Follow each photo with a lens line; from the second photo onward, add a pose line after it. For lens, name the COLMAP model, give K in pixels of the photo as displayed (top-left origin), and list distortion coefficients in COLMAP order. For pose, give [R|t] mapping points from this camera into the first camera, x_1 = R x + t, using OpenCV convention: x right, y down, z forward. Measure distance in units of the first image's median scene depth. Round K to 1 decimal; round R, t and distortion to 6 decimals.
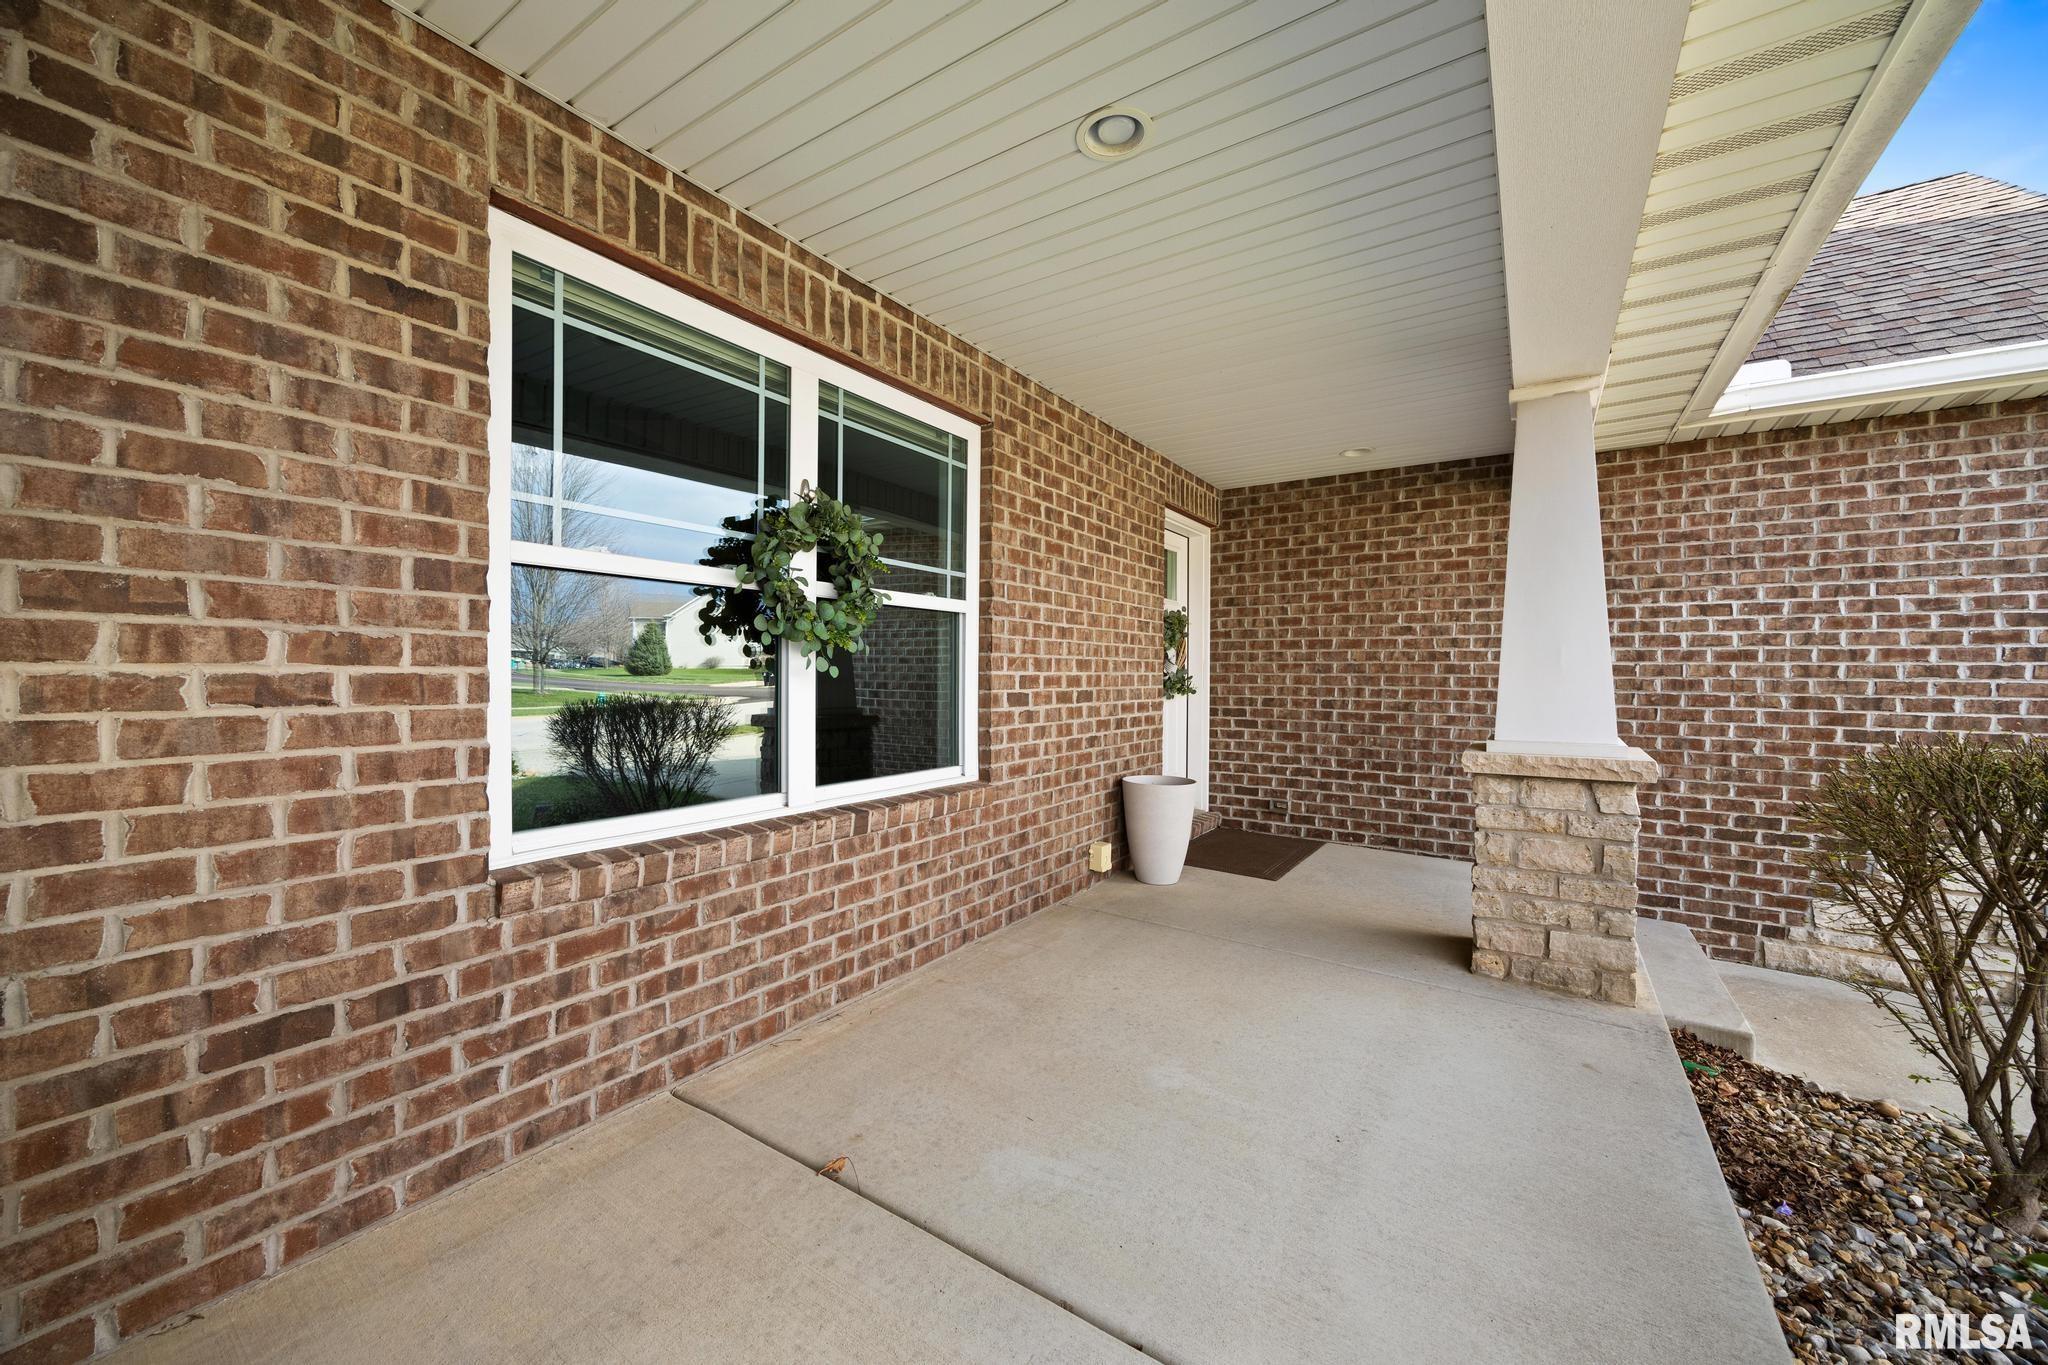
lens RADIAL K [[777.4, 0, 1024.0], [0, 777.4, 682.5], [0, 0, 1]] dist [-0.001981, -0.000258]
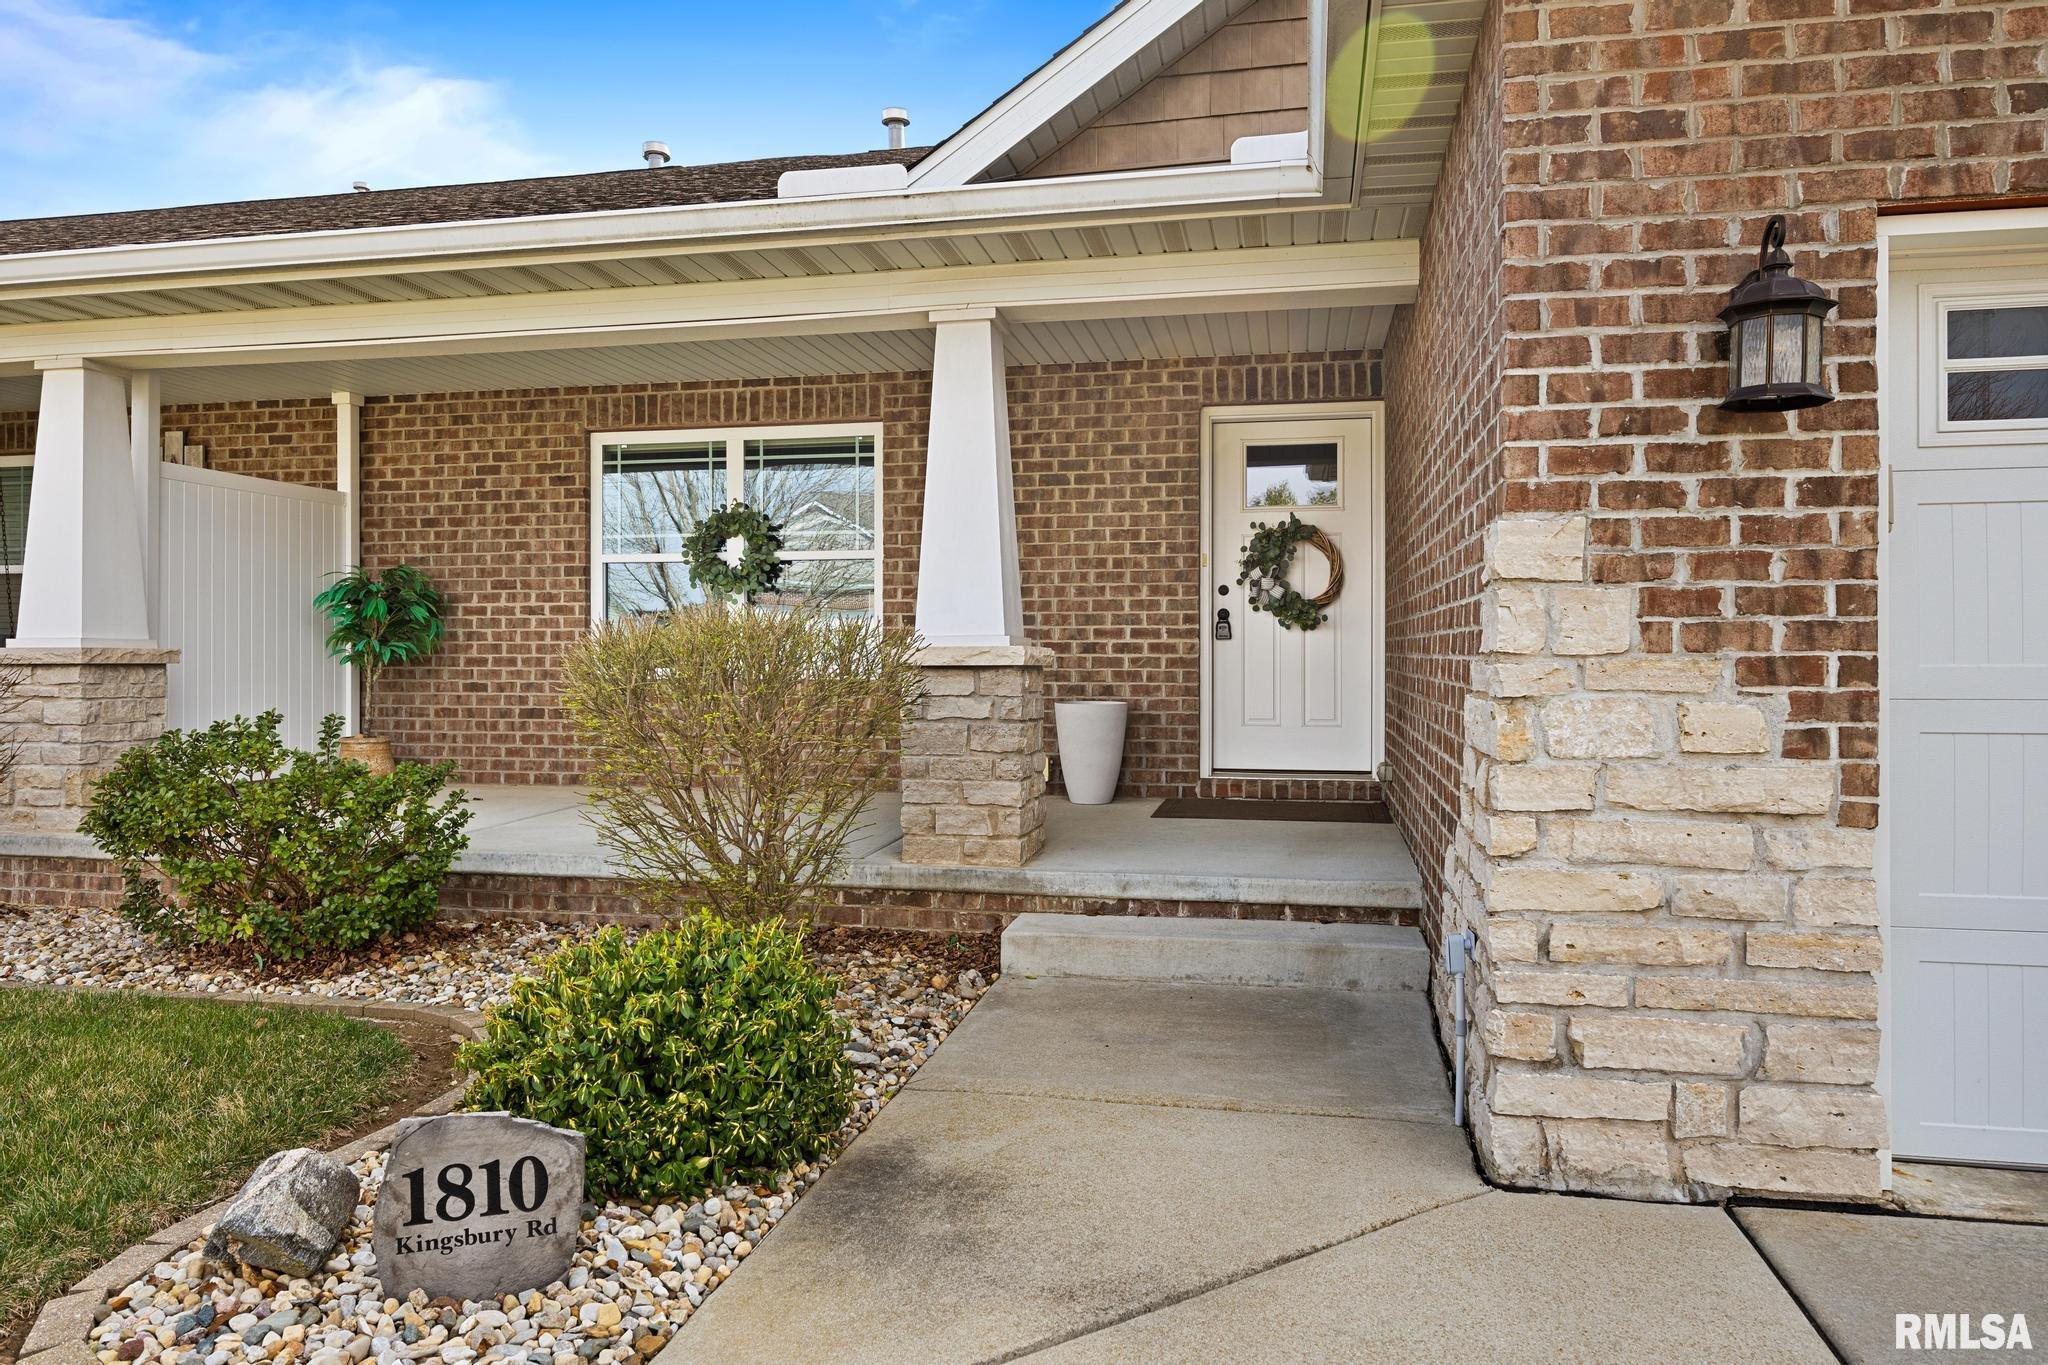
lens RADIAL K [[1341.5, 0, 1024.0], [0, 1341.5, 682.5], [0, 0, 1]] dist [-0.003837, -0.002380]
pose [[0.372650, -0.001552, -0.927971, 4.887273], [-0.010374, 0.999929, -0.005838, 0.313254], [0.927914, 0.011802, 0.372607, 0.761905]]
